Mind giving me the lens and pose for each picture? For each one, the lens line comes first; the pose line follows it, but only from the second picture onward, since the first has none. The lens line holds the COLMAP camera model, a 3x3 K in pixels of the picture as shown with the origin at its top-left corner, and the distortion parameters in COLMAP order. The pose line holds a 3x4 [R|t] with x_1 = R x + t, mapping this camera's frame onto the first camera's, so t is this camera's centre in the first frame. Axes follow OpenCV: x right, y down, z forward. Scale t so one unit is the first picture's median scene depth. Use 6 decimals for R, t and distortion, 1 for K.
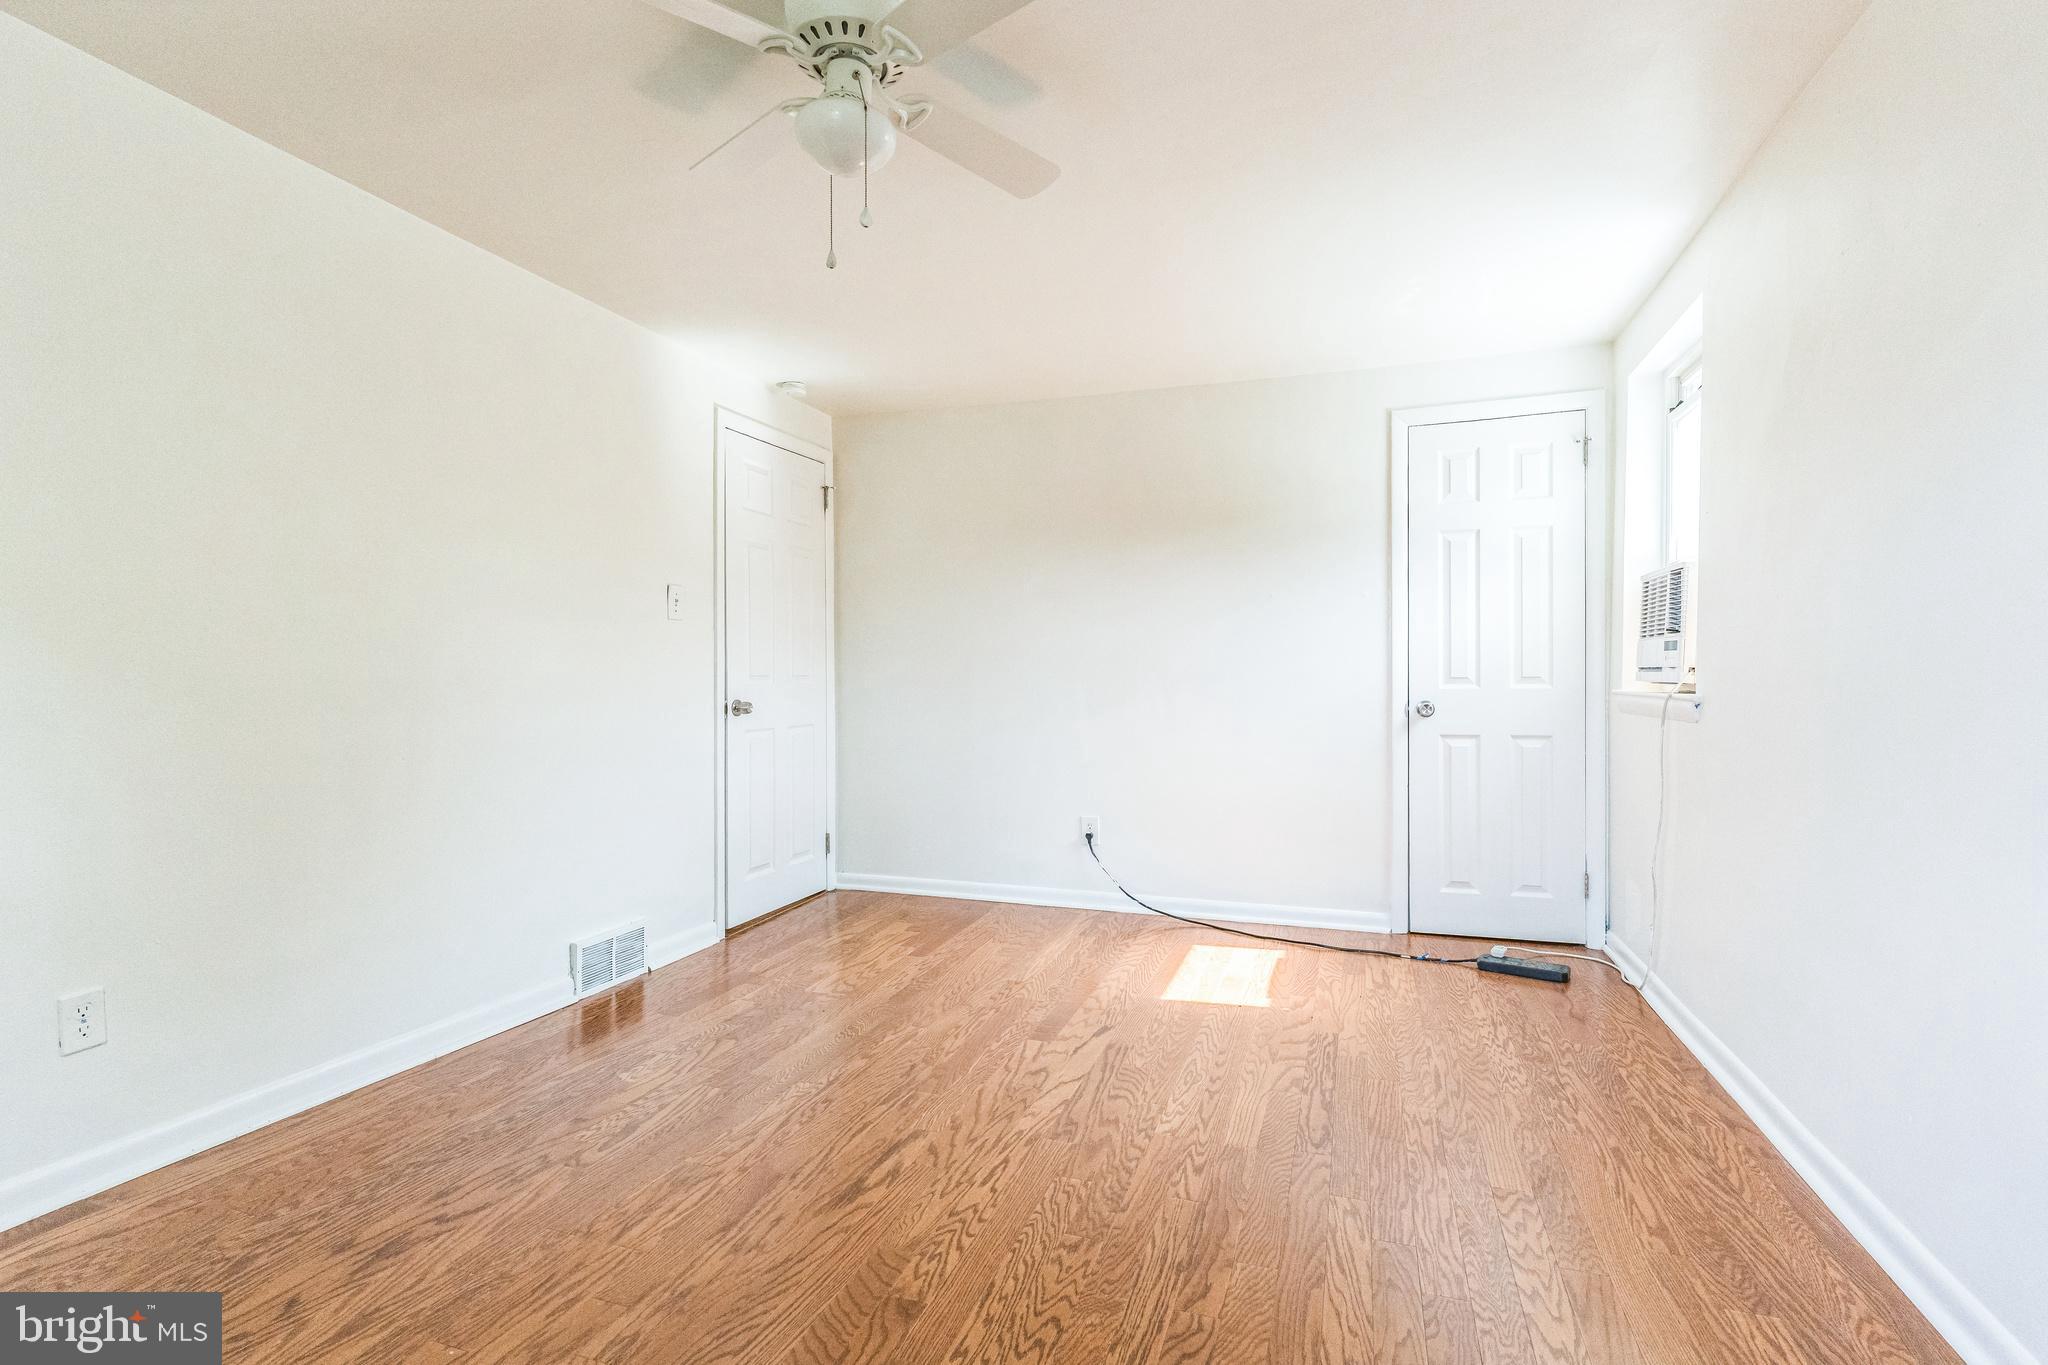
lens RADIAL K [[976.3, 0, 1015.5], [0, 976.3, 676.0], [0, 0, 1]] dist [0.000692, 0.000519]
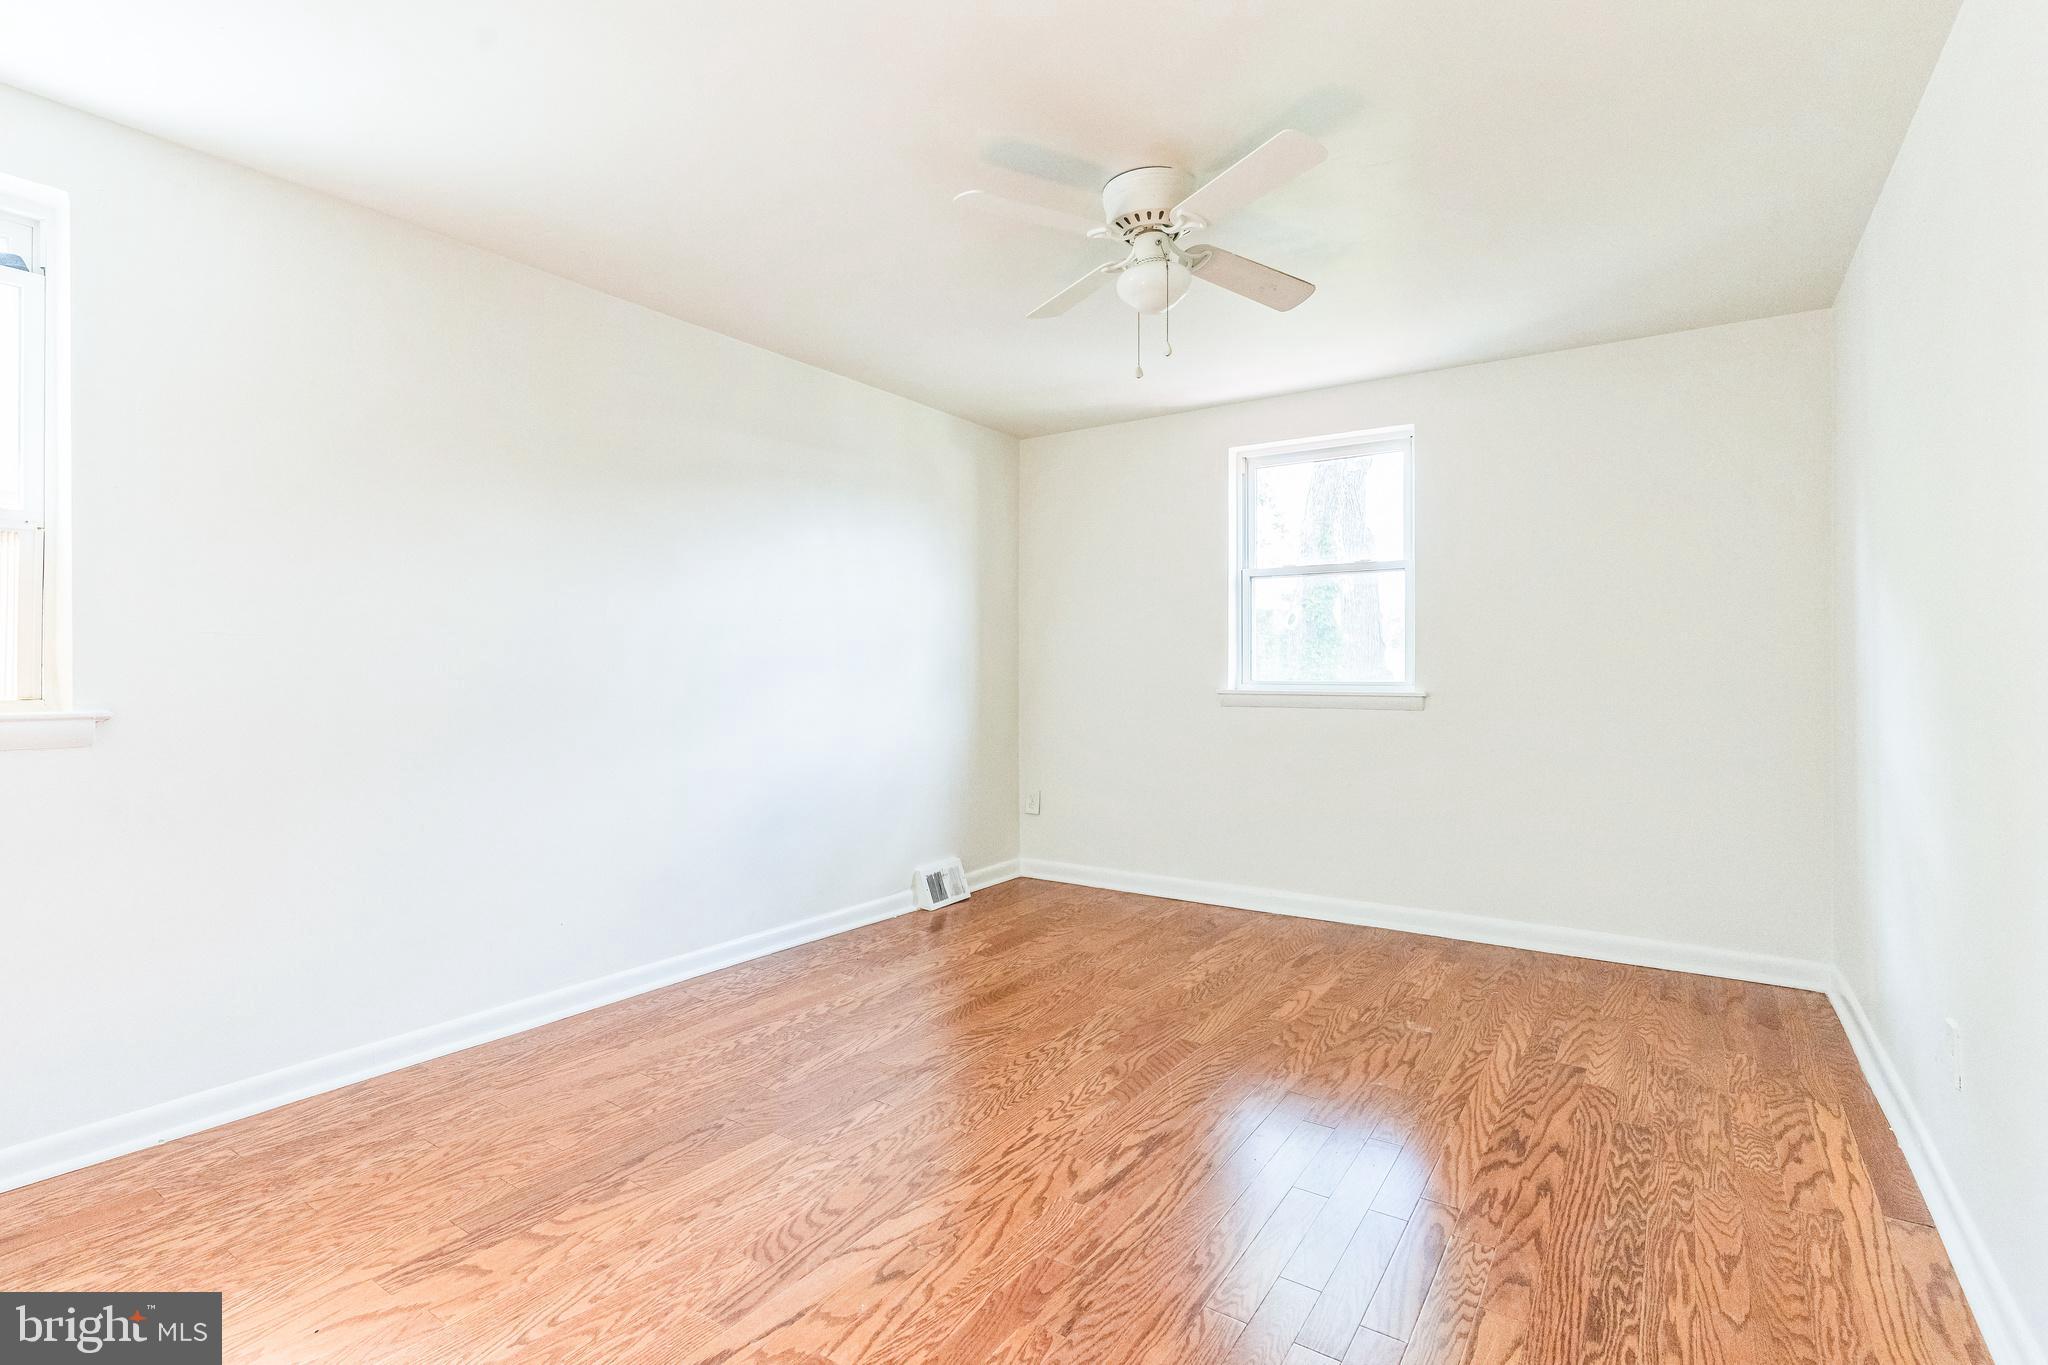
lens RADIAL K [[976.3, 0, 1015.5], [0, 976.3, 676.0], [0, 0, 1]] dist [0.000692, 0.000519]
pose [[-0.964999, -0.004948, 0.262207, -0.280429], [-0.002723, 0.999957, 0.008847, -0.021503], [-0.262240, 0.007823, -0.964971, 1.932797]]
